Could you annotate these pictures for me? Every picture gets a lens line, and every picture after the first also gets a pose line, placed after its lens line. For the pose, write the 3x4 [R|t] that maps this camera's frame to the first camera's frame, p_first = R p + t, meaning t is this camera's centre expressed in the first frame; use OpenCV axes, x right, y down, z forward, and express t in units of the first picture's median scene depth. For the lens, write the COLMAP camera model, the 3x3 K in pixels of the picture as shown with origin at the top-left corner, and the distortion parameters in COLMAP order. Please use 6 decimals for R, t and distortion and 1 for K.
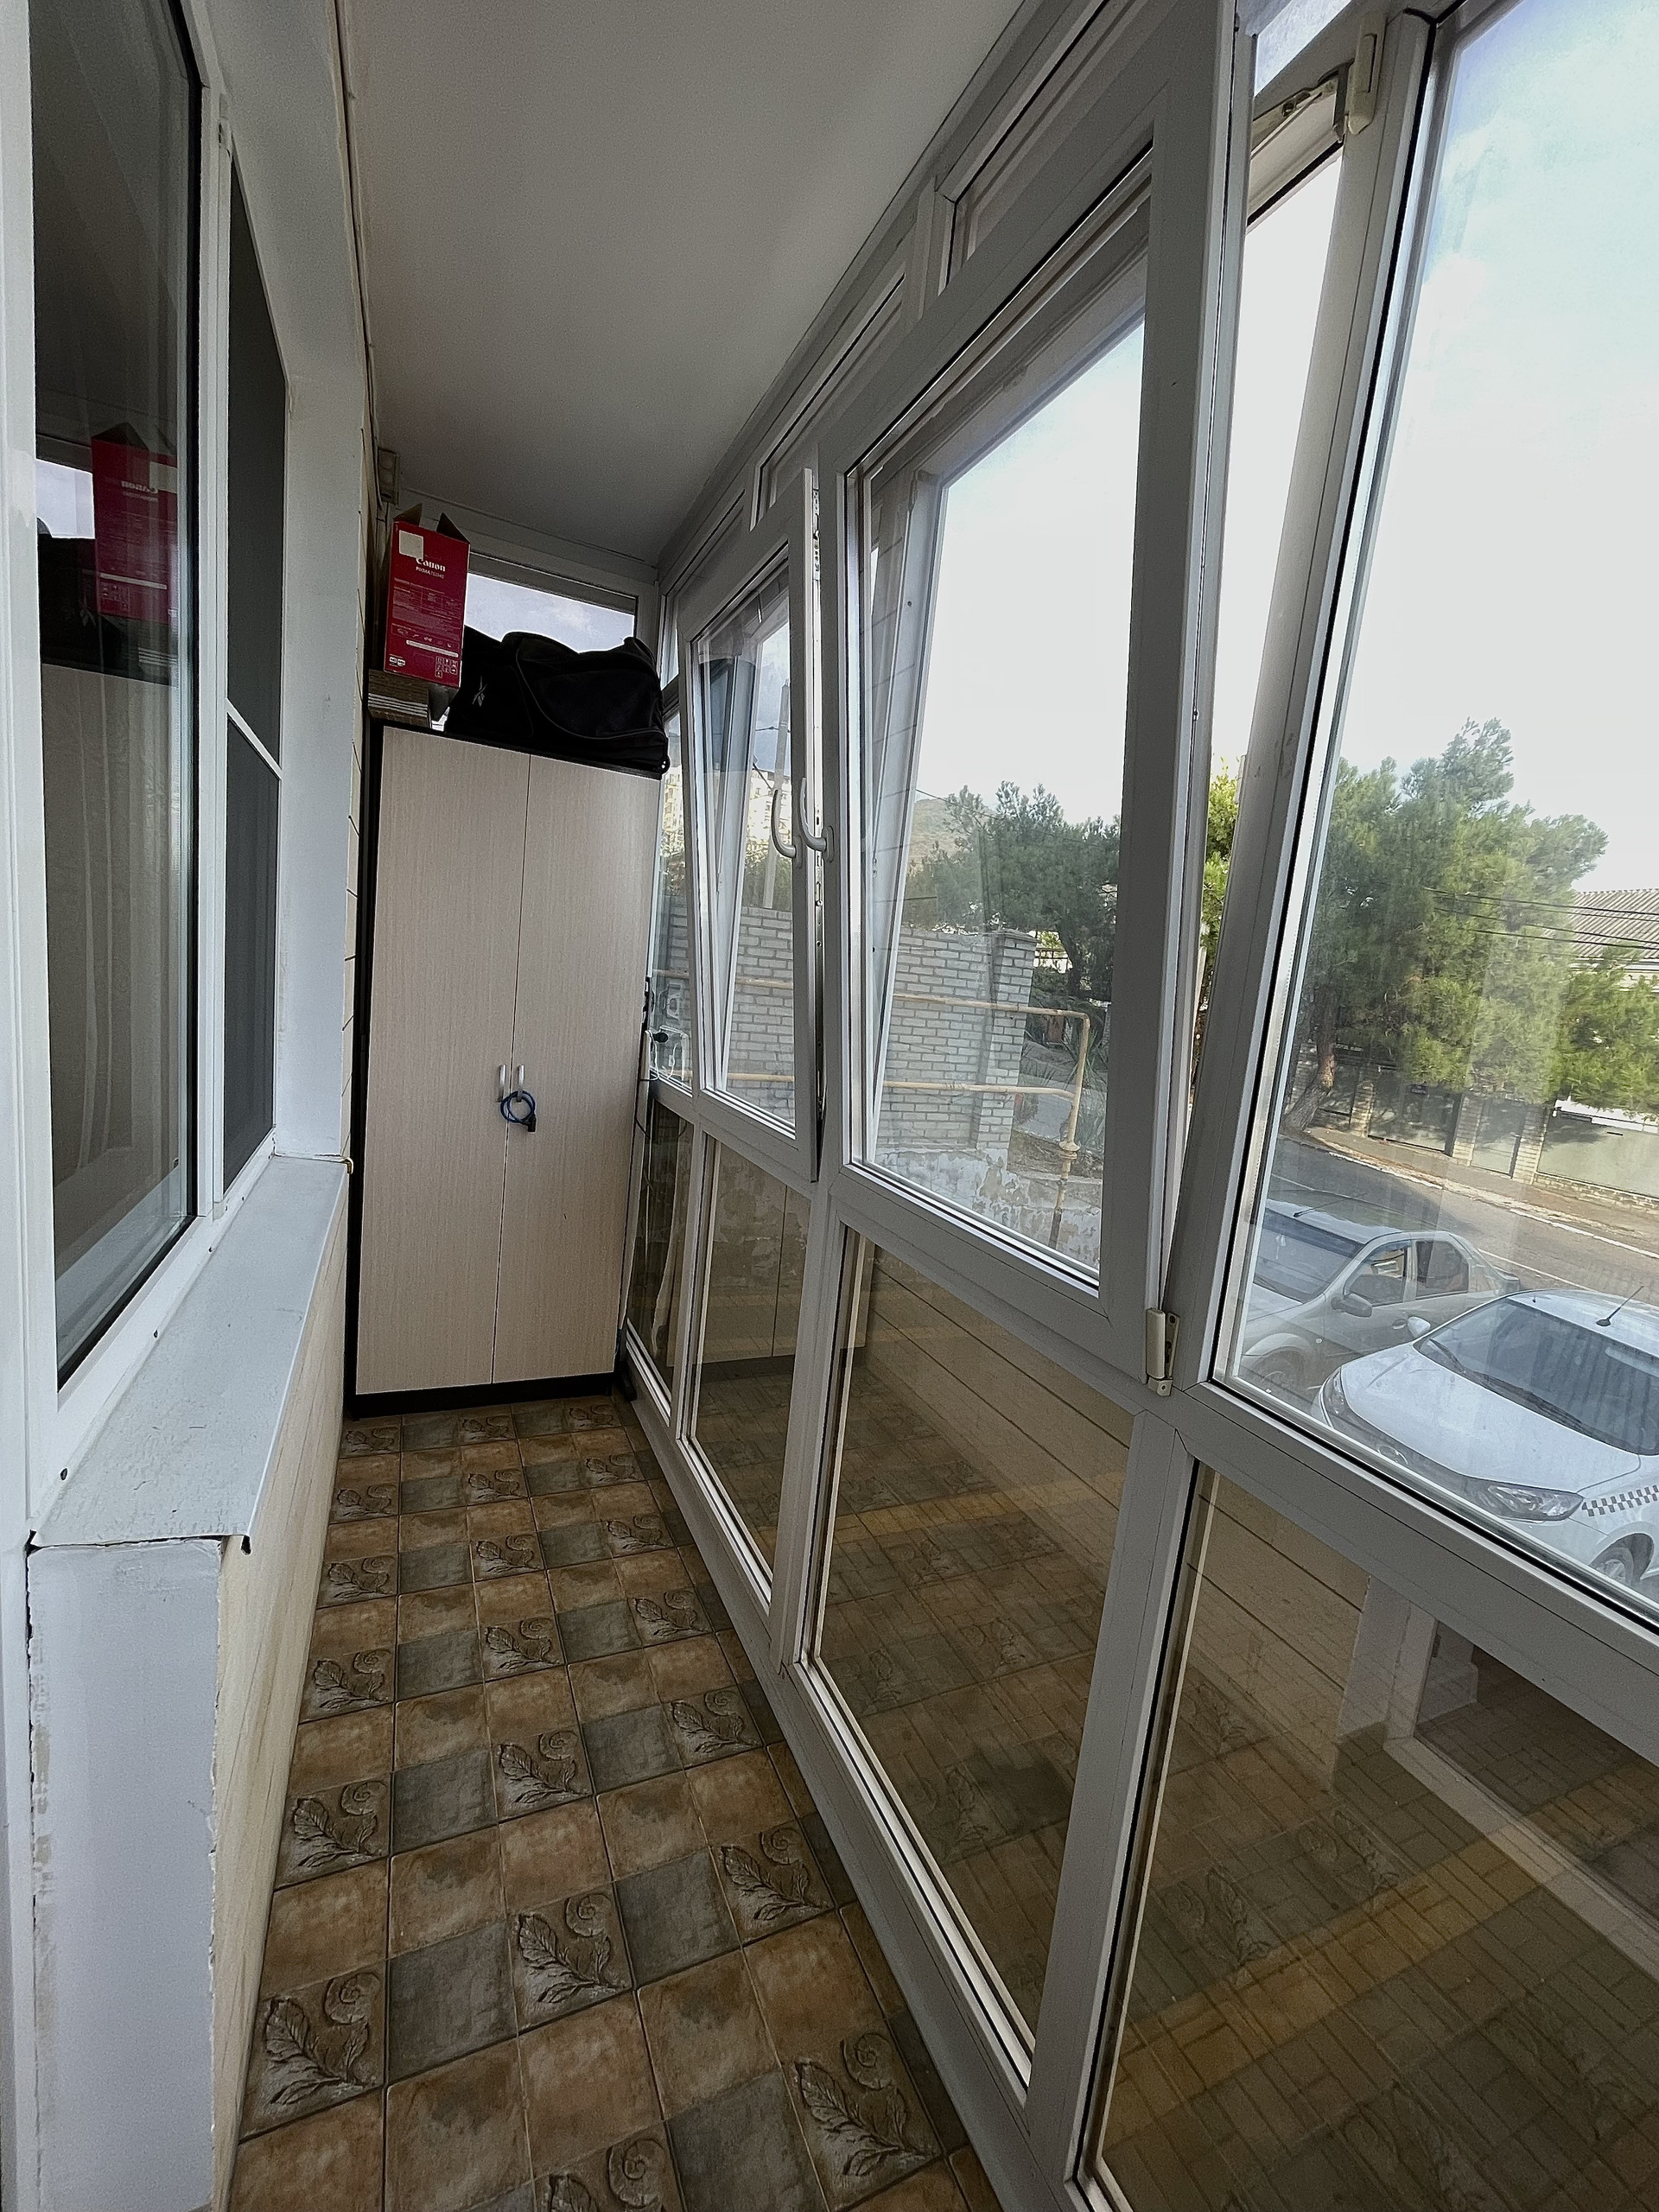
lens RADIAL K [[894.5, 0, 830.5], [0, 894.5, 1123.3], [0, 0, 1]] dist [0.004075, 0.000379]
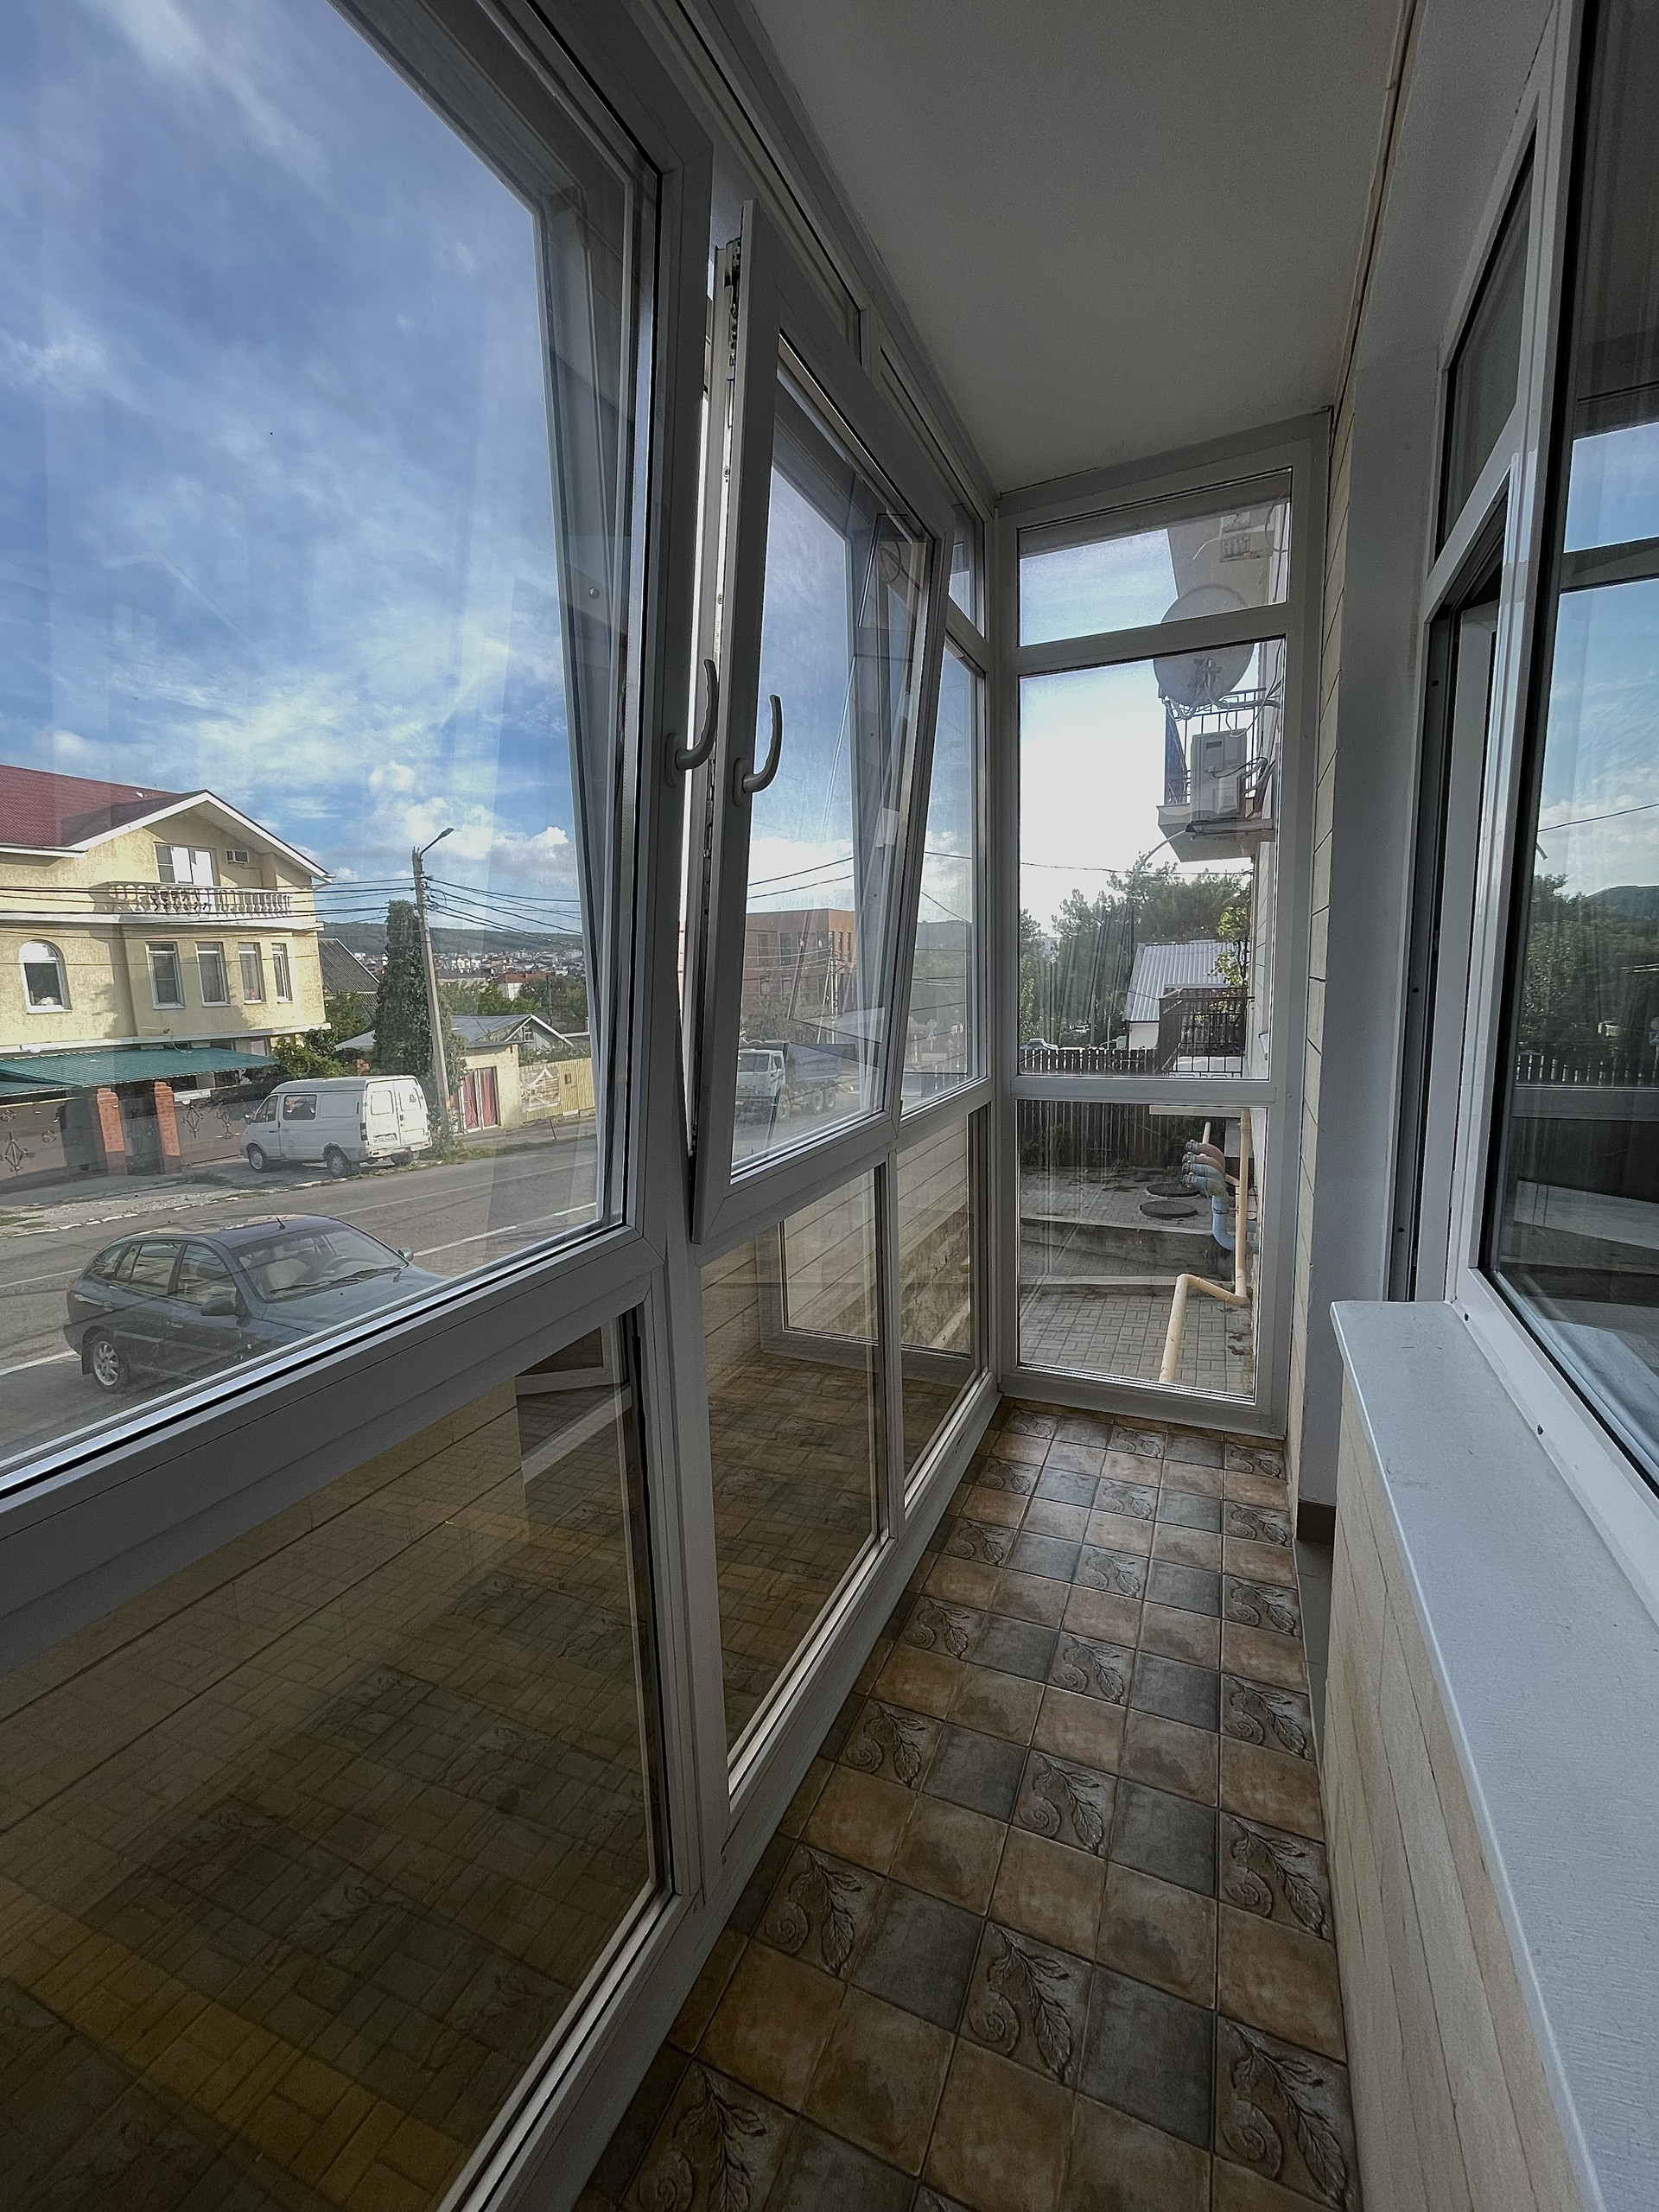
lens RADIAL K [[894.5, 0, 834.5], [0, 894.5, 1090.1], [0, 0, 1]] dist [0.004075, 0.000379]
pose [[-0.662557, -0.160815, 0.731545, -0.696773], [0.090387, 0.952376, 0.291223, -0.286226], [-0.743538, 0.259074, -0.616467, 1.489860]]
